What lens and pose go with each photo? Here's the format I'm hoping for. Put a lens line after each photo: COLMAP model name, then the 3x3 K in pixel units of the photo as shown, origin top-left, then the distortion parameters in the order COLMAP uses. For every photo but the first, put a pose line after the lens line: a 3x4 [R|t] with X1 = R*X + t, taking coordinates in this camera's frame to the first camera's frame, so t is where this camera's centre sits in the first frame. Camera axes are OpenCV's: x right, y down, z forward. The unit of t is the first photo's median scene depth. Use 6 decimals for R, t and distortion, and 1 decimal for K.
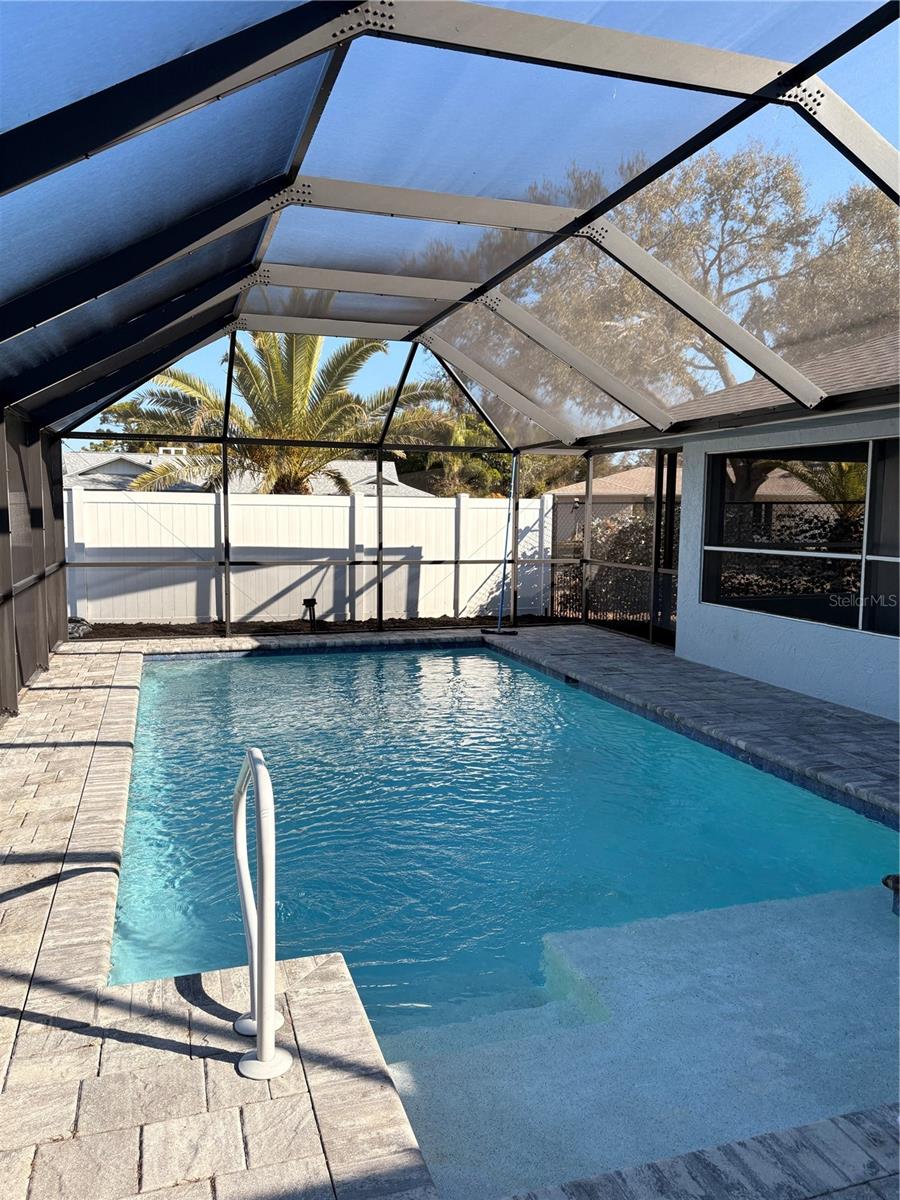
lens RADIAL K [[905.0, 0, 450.0], [0, 905.0, 600.0], [0, 0, 1]] dist [0.094838, -0.128826]
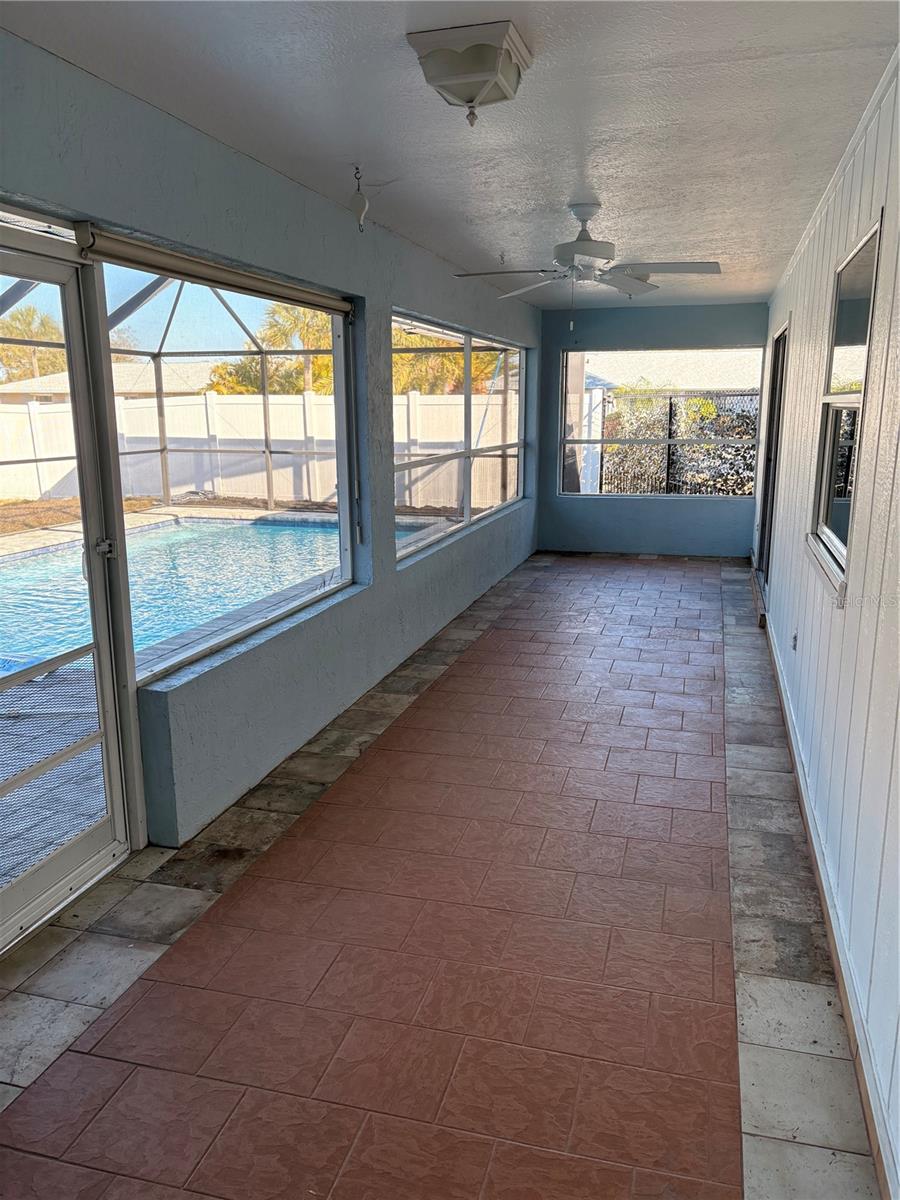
lens RADIAL K [[905.0, 0, 450.0], [0, 905.0, 600.0], [0, 0, 1]] dist [0.094838, -0.128826]
pose [[0.830393, 0.106554, -0.546894, 0.599286], [-0.044399, 0.991077, 0.125682, -0.006214], [0.555406, -0.080084, 0.827714, 0.069055]]
